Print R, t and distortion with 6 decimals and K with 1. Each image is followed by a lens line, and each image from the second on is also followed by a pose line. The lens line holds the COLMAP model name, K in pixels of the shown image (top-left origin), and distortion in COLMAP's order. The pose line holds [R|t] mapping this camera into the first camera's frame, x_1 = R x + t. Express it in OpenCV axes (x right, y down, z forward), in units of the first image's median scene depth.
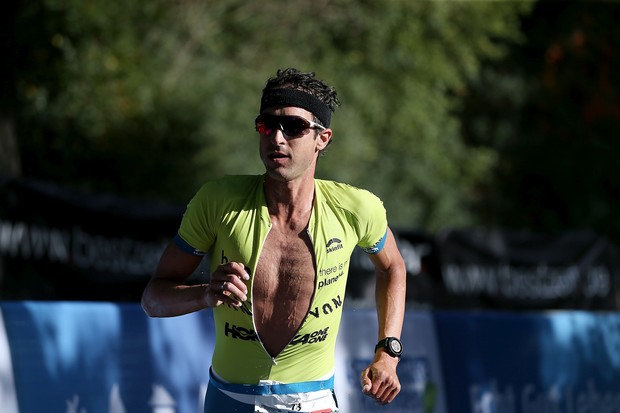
lens RADIAL K [[3580.9, 0, 308.9], [0, 3580.9, 207.5], [0, 0, 1]] dist [0.608000, 0.000000]
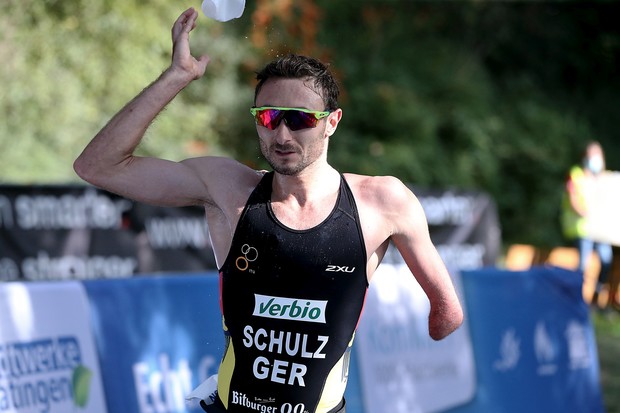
lens RADIAL K [[2598.1, 0, 310.2], [0, 2598.1, 206.1], [0, 0, 1]] dist [0.155917, 0.000000]
pose [[0.996347, -0.046913, 0.071358, 0.025406], [0.045958, 0.998831, 0.014964, 0.003259], [-0.071976, -0.011630, 0.997339, 0.233934]]
